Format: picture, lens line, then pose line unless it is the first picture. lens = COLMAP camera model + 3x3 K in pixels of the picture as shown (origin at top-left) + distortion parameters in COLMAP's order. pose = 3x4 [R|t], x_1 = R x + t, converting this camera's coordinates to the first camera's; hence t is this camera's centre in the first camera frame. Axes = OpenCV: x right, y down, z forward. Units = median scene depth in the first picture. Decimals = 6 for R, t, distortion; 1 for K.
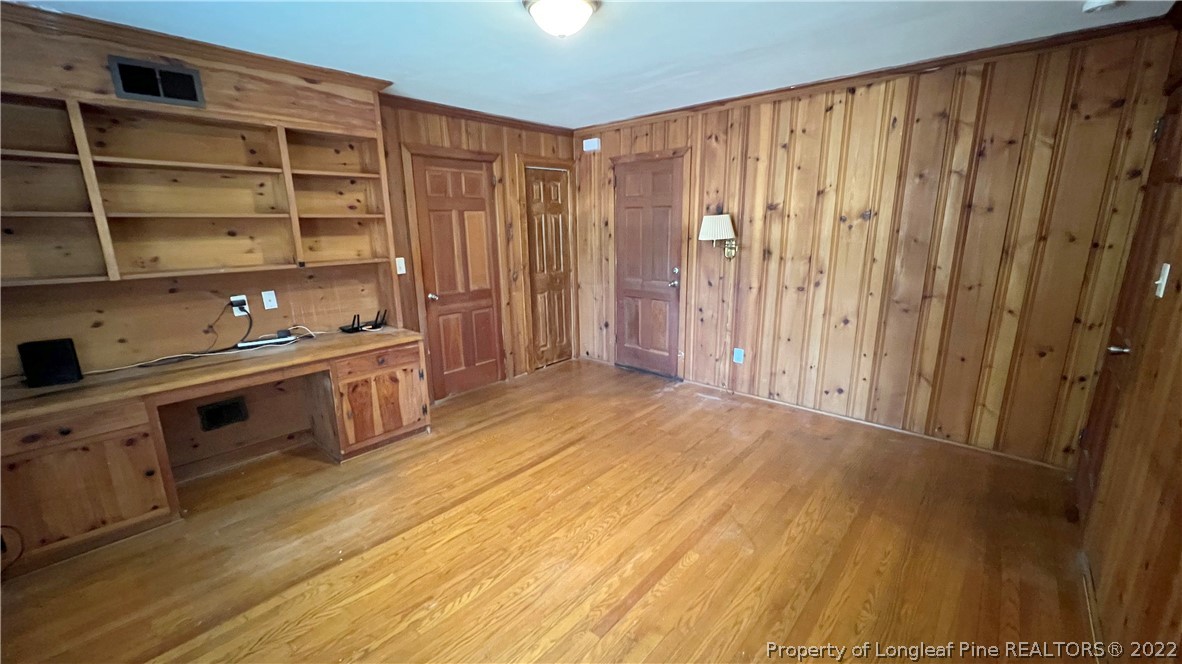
lens RADIAL K [[473.8, 0, 591.0], [0, 473.8, 332.0], [0, 0, 1]] dist [0.001528, -0.000201]
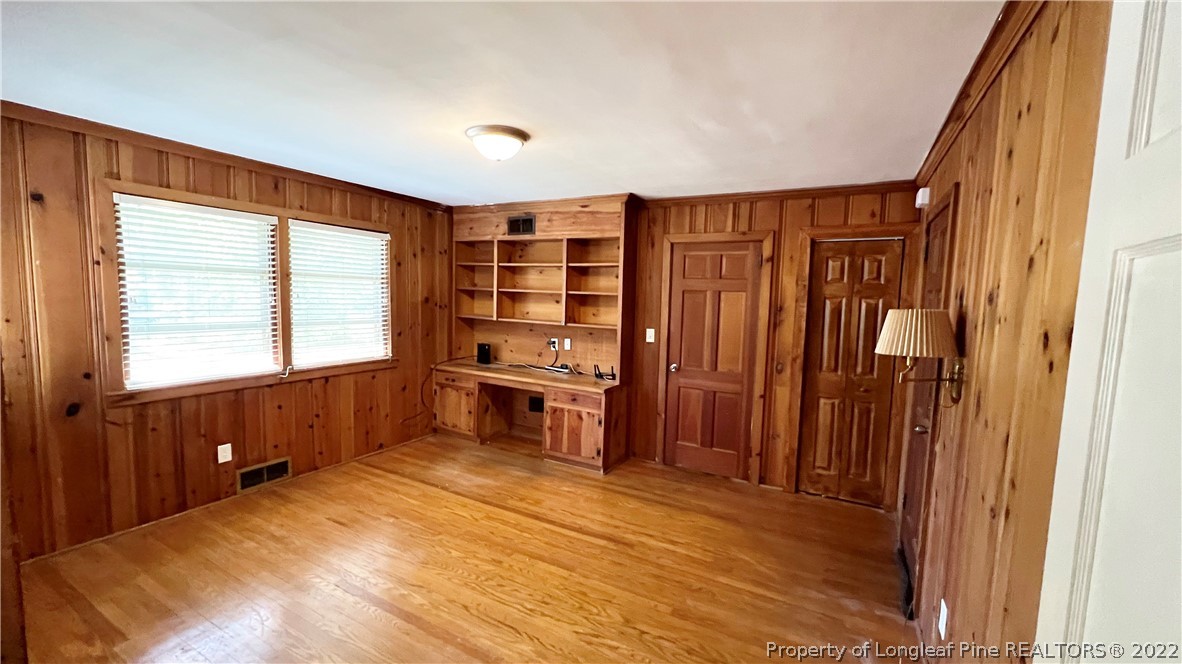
lens RADIAL K [[473.8, 0, 591.0], [0, 473.8, 332.0], [0, 0, 1]] dist [0.001528, -0.000201]
pose [[0.223196, 0.104217, -0.969186, 0.832987], [-0.250776, 0.966941, 0.046224, -0.193930], [0.941963, 0.232732, 0.241953, 0.671715]]
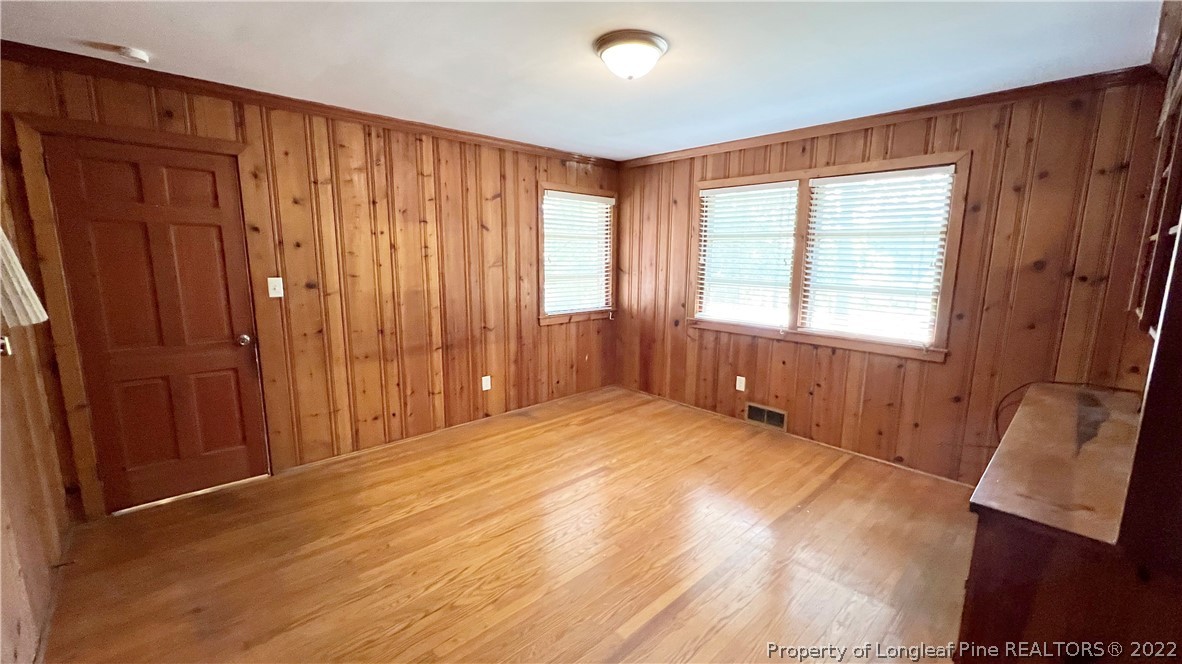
lens RADIAL K [[473.8, 0, 591.0], [0, 473.8, 332.0], [0, 0, 1]] dist [0.001528, -0.000201]
pose [[-0.996550, -0.008351, 0.082568, -0.041220], [0.023352, 0.926507, 0.375553, -0.322300], [-0.079636, 0.376185, -0.923116, 1.431206]]
